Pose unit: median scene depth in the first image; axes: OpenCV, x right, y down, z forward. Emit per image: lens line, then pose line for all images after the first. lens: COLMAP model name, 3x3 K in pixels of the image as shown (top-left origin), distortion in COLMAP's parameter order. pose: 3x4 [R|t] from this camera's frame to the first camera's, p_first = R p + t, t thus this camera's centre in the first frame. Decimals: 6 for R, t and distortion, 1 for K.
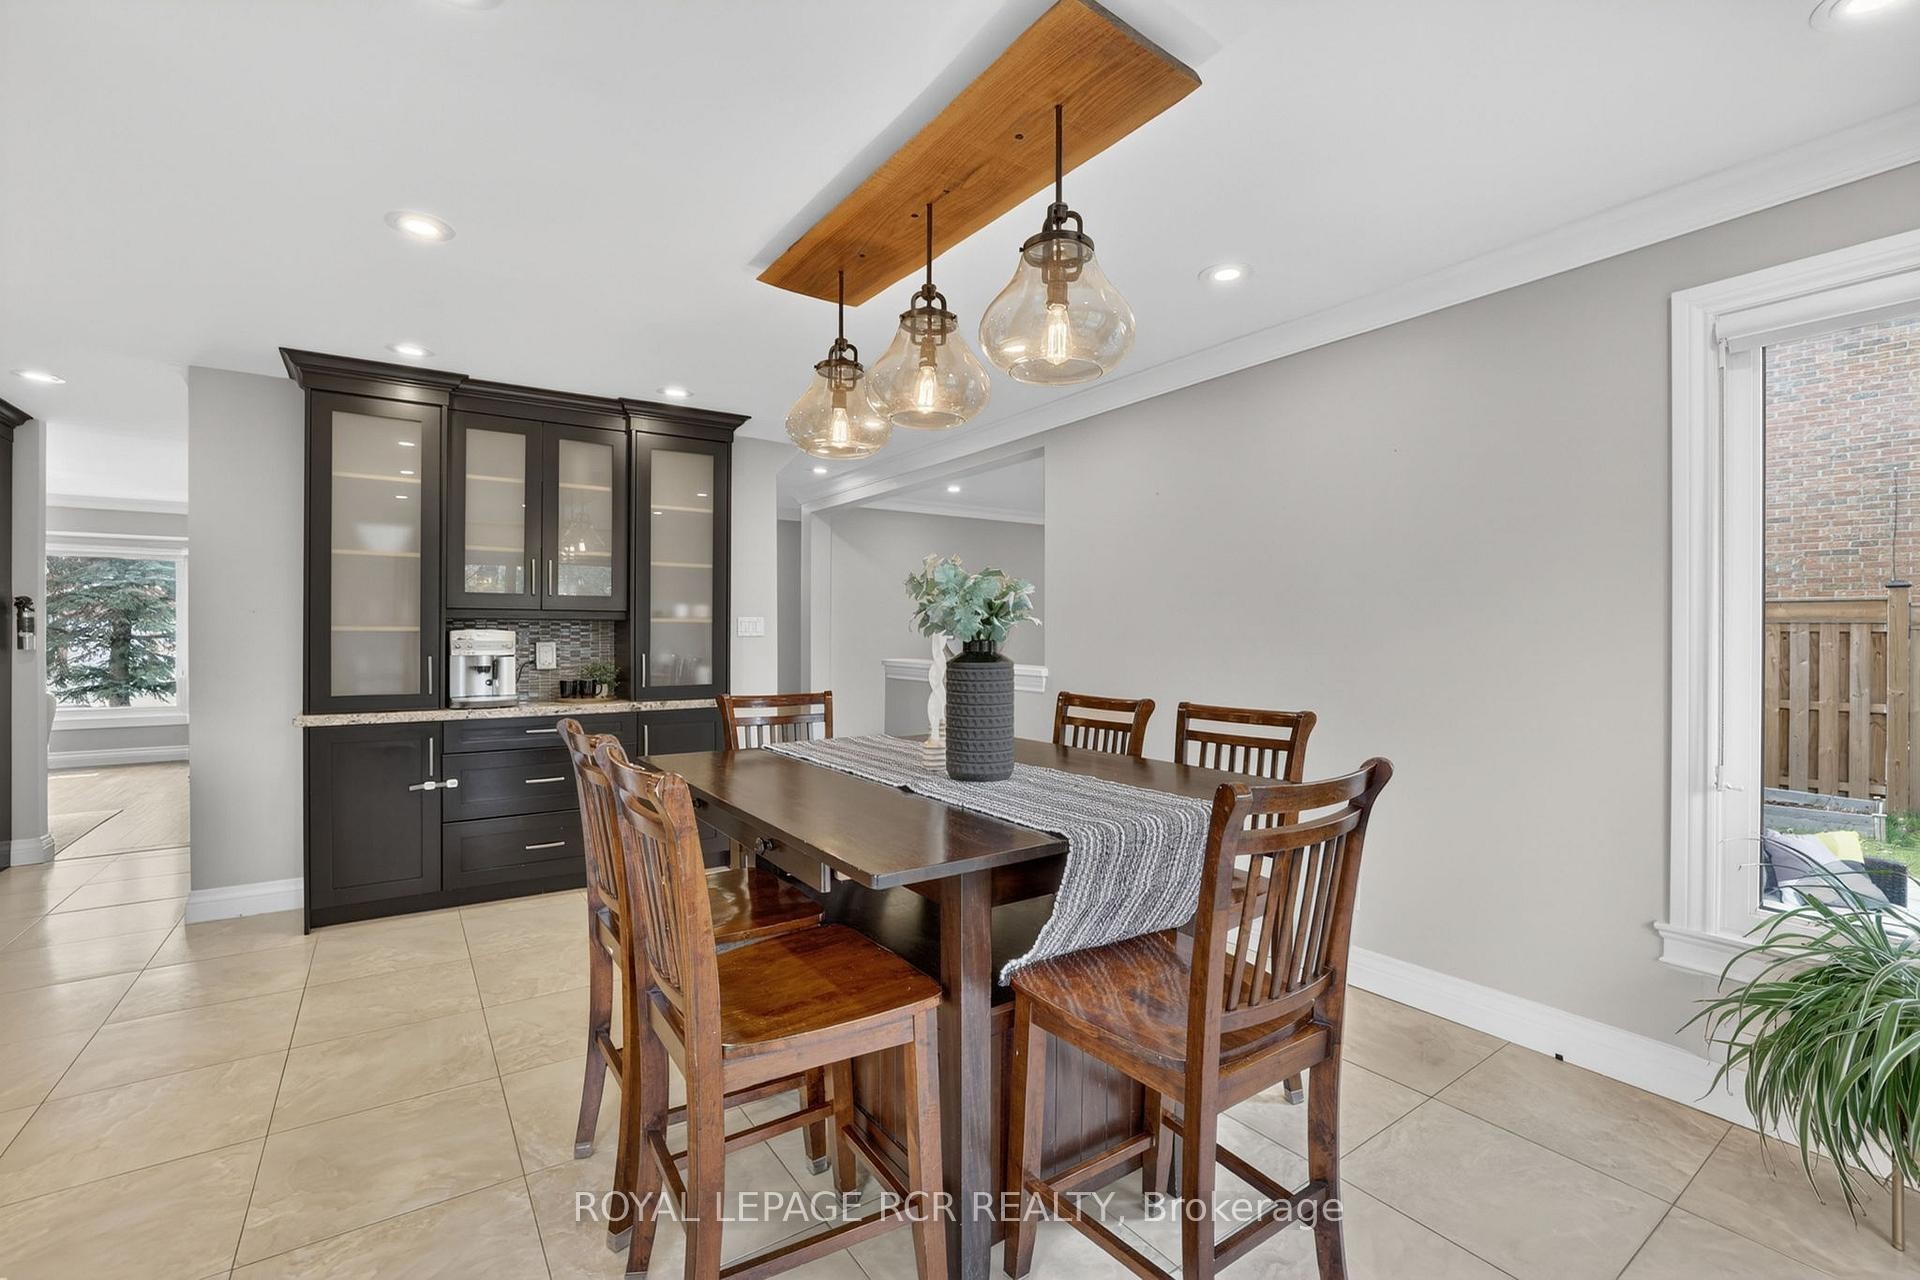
lens RADIAL K [[815.9, 0, 953.2], [0, 815.9, 642.9], [0, 0, 1]] dist [-0.003493, -0.000437]
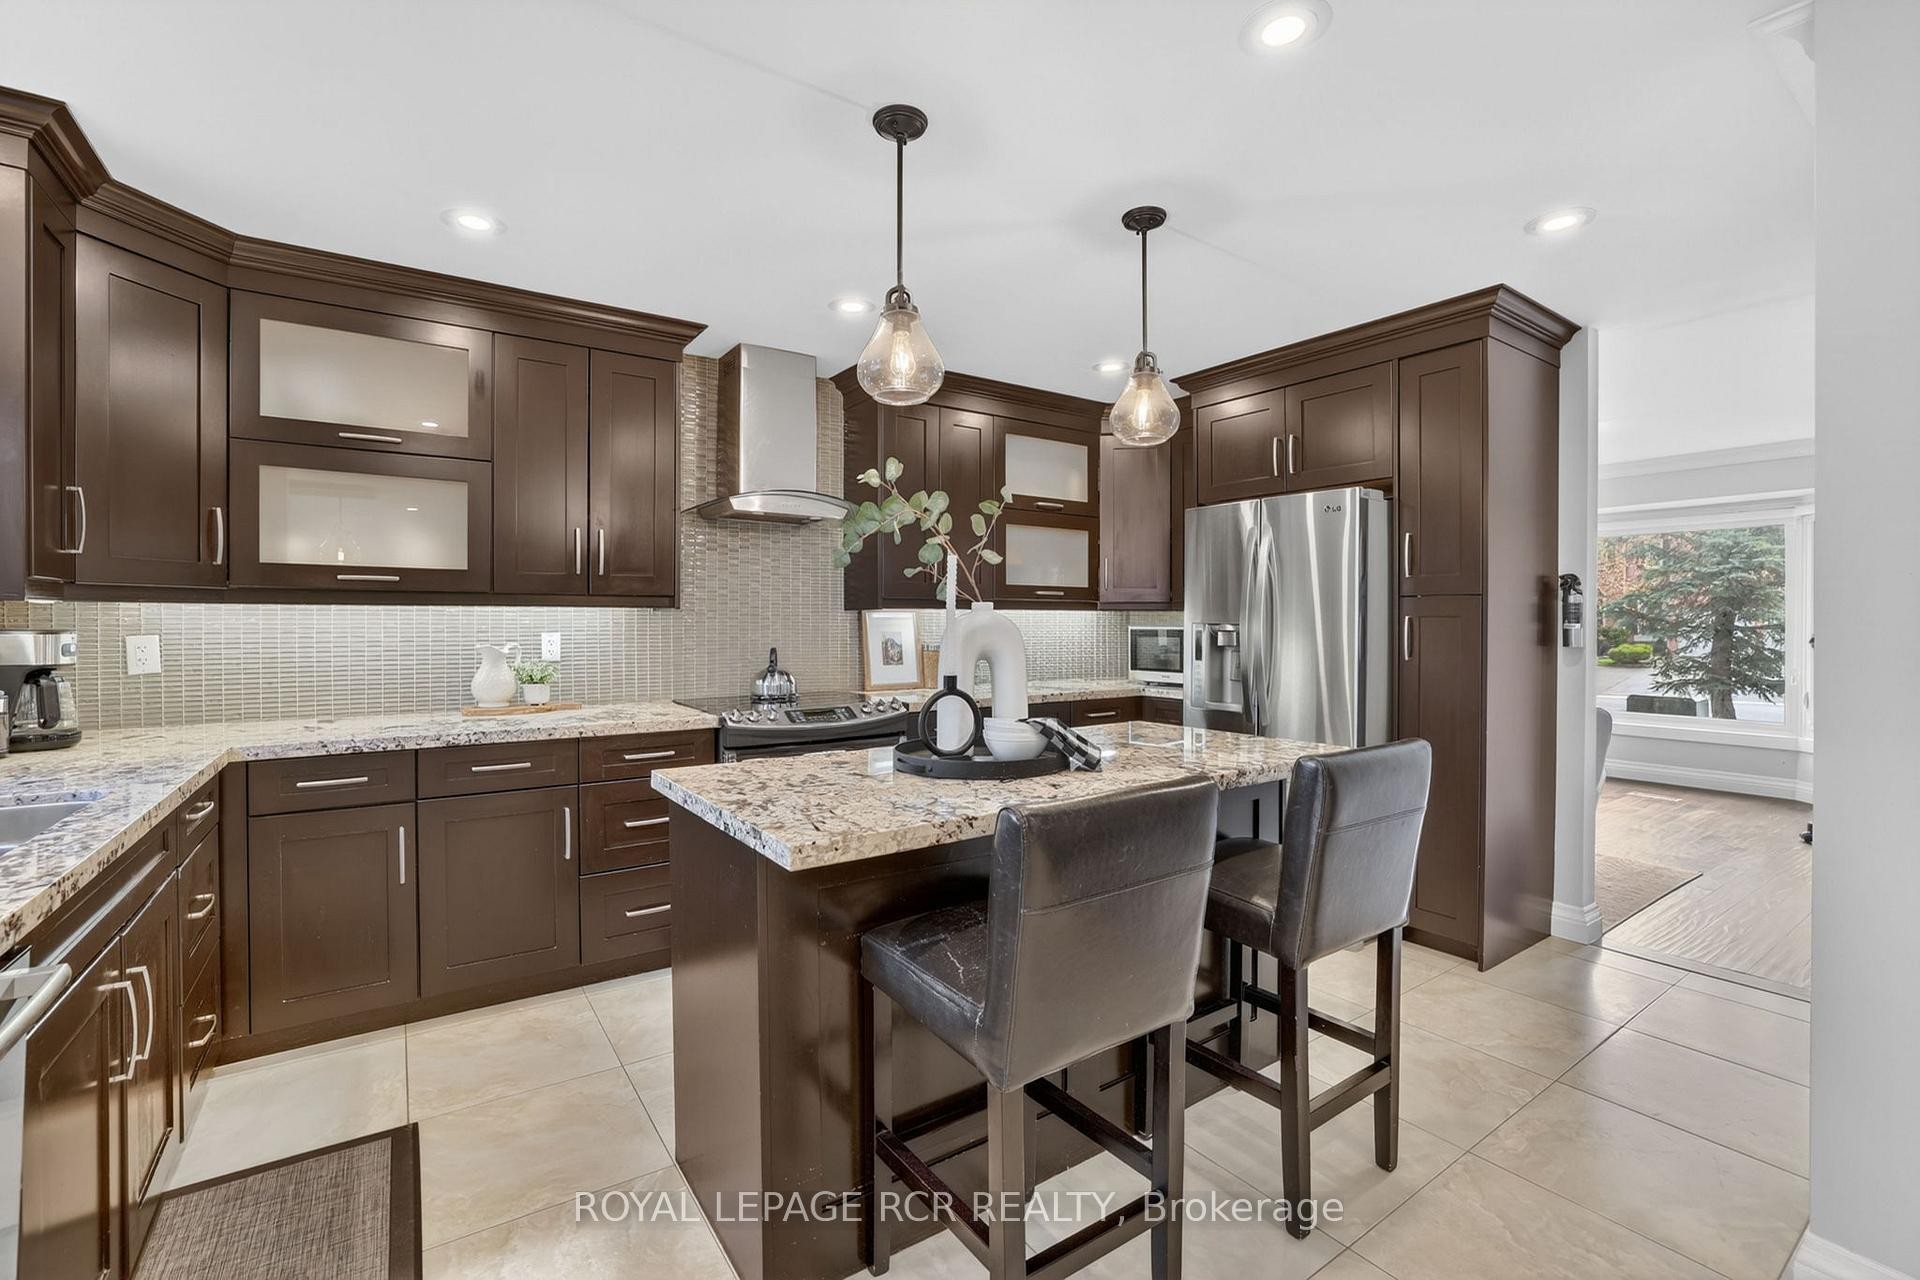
lens RADIAL K [[815.9, 0, 950.2], [0, 815.9, 634.2], [0, 0, 1]] dist [-0.003493, -0.000437]
pose [[0.008024, 0.009636, -0.999921, -0.123323], [-0.008715, 0.999916, 0.009566, -0.001537], [0.999930, 0.008637, 0.008107, 0.129460]]
